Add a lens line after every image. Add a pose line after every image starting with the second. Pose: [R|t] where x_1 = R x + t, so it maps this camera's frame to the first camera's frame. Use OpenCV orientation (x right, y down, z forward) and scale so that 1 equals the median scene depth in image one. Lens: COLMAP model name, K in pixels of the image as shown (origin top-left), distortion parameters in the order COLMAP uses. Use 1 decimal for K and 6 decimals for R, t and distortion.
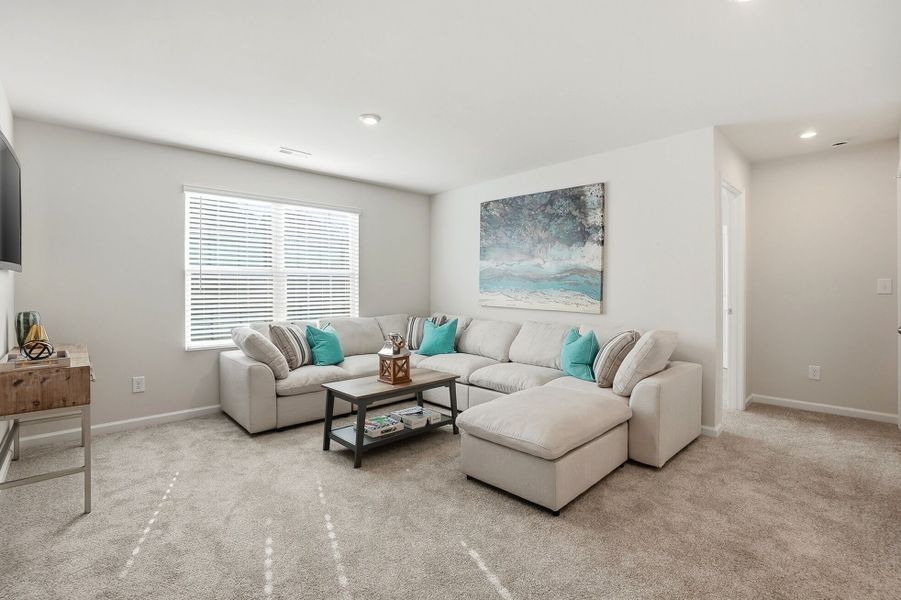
lens RADIAL K [[410.6, 0, 443.3], [0, 410.6, 290.0], [0, 0, 1]] dist [-0.034015, 0.000412]
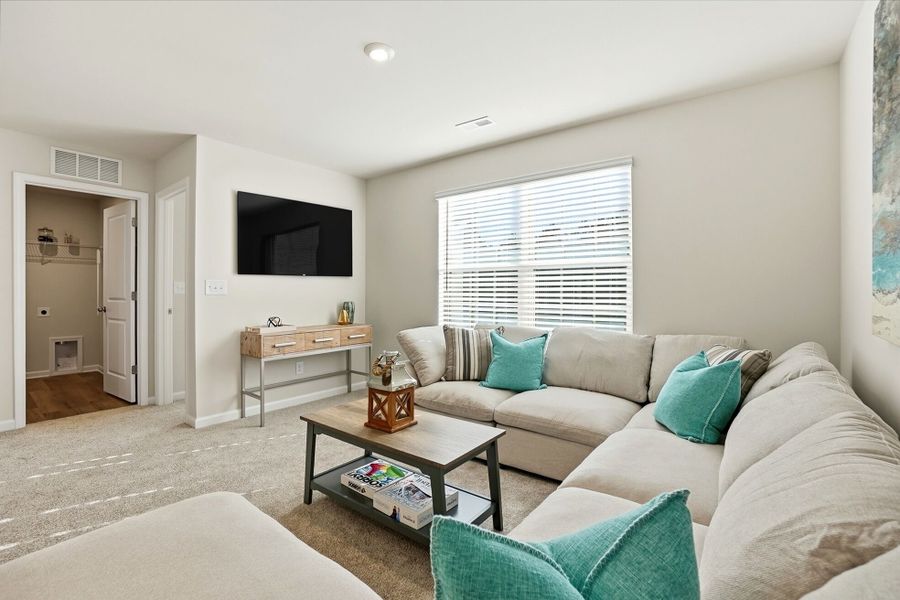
lens RADIAL K [[410.1, 0, 442.8], [0, 410.1, 290.1], [0, 0, 1]] dist [-0.034015, 0.000412]
pose [[0.147694, 0.002530, -0.989030, 0.466675], [-0.007193, 0.999973, 0.001484, 0.004439], [0.989007, 0.006895, 0.147708, 0.845121]]
